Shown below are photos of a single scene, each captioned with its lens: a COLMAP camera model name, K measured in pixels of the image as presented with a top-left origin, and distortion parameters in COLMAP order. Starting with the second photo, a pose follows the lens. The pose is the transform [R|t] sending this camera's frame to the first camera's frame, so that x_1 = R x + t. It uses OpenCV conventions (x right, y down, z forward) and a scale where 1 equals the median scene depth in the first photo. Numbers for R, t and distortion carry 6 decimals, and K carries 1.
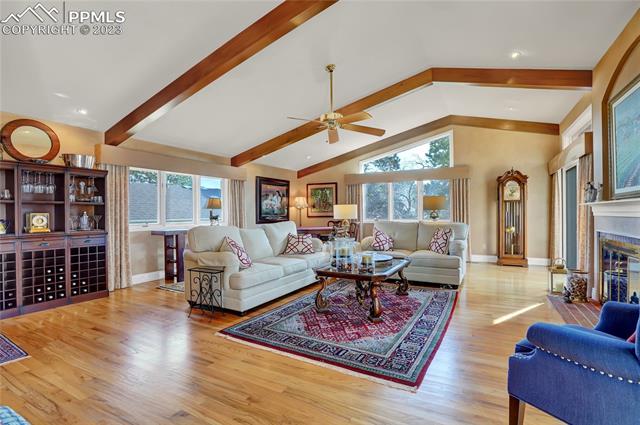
lens RADIAL K [[300.0, 0, 338.1], [0, 300.0, 213.7], [0, 0, 1]] dist [-0.039985, 0.005557]
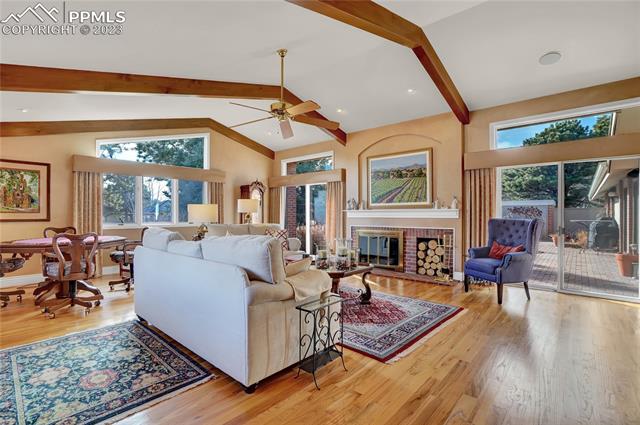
lens RADIAL K [[300.0, 0, 317.4], [0, 300.0, 214.5], [0, 0, 1]] dist [-0.039985, 0.005557]
pose [[0.265771, 0.006830, 0.964012, -1.151167], [0.000128, 0.999975, -0.007120, 0.004652], [-0.964036, 0.002016, 0.265764, 0.898764]]
